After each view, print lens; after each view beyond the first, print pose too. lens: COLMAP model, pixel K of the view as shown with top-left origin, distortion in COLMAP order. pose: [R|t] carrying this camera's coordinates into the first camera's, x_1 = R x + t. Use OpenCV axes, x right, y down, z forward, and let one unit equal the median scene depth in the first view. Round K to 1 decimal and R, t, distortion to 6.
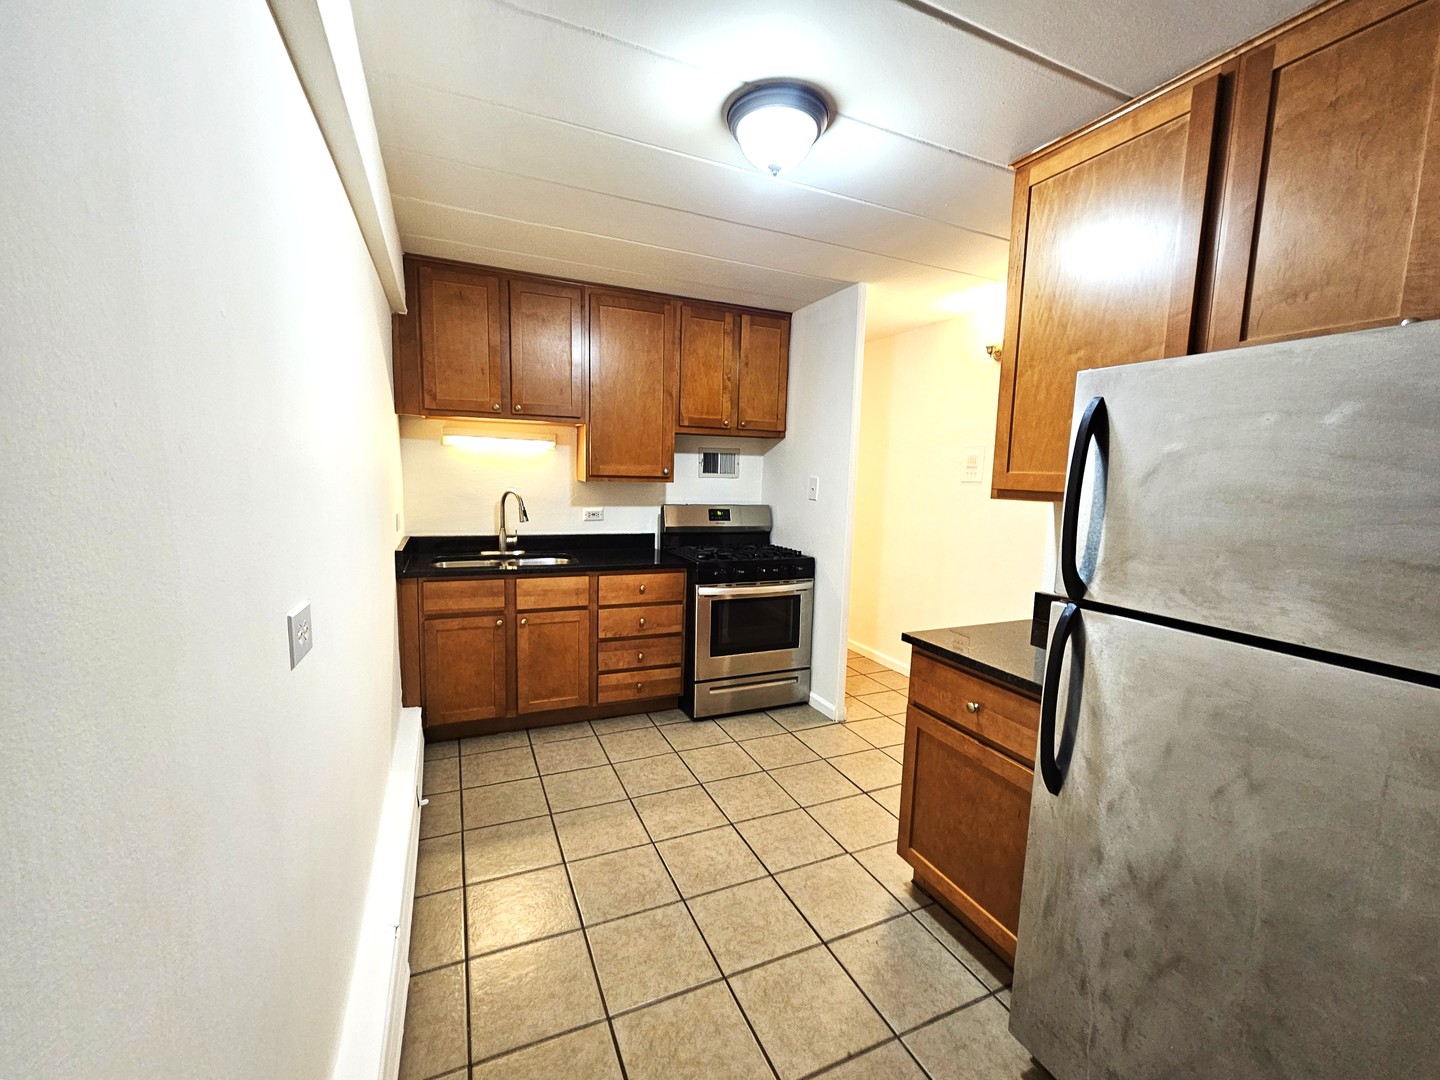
lens RADIAL K [[614.9, 0, 720.0], [0, 614.9, 540.0], [0, 0, 1]] dist [-0.001774, -0.000229]
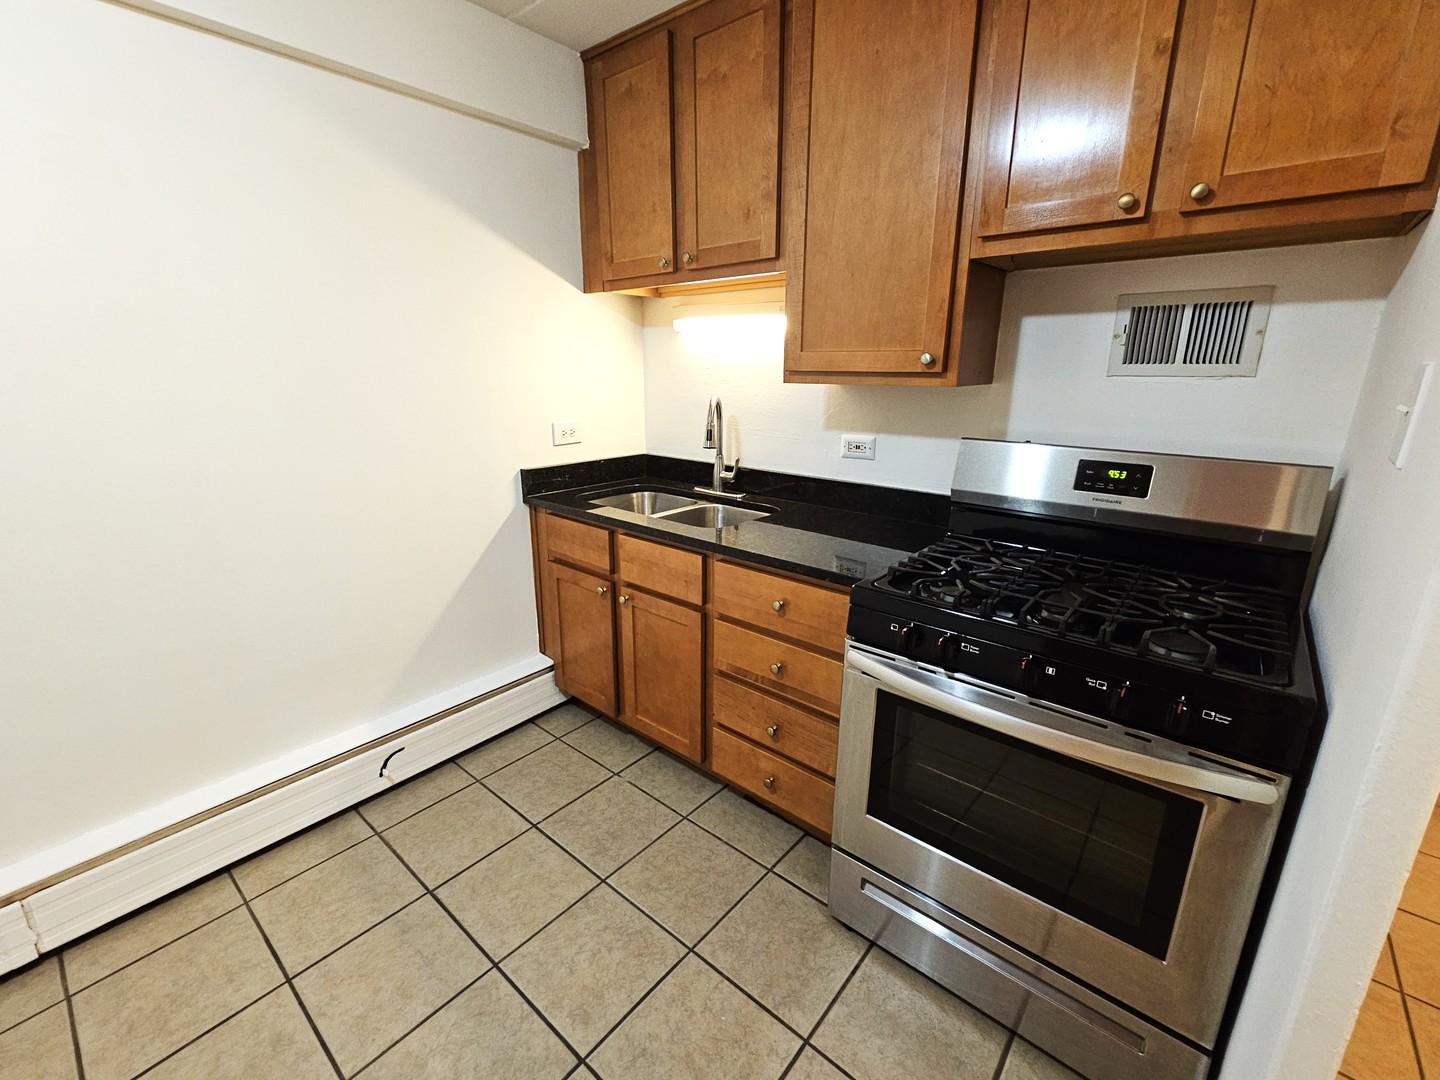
lens RADIAL K [[614.9, 0, 720.0], [0, 614.9, 540.0], [0, 0, 1]] dist [-0.001774, -0.000229]
pose [[0.435475, 0.218558, -0.873267, 0.273123], [-0.097009, 0.975824, 0.195850, -0.064819], [0.894959, -0.000573, 0.446148, 0.748036]]
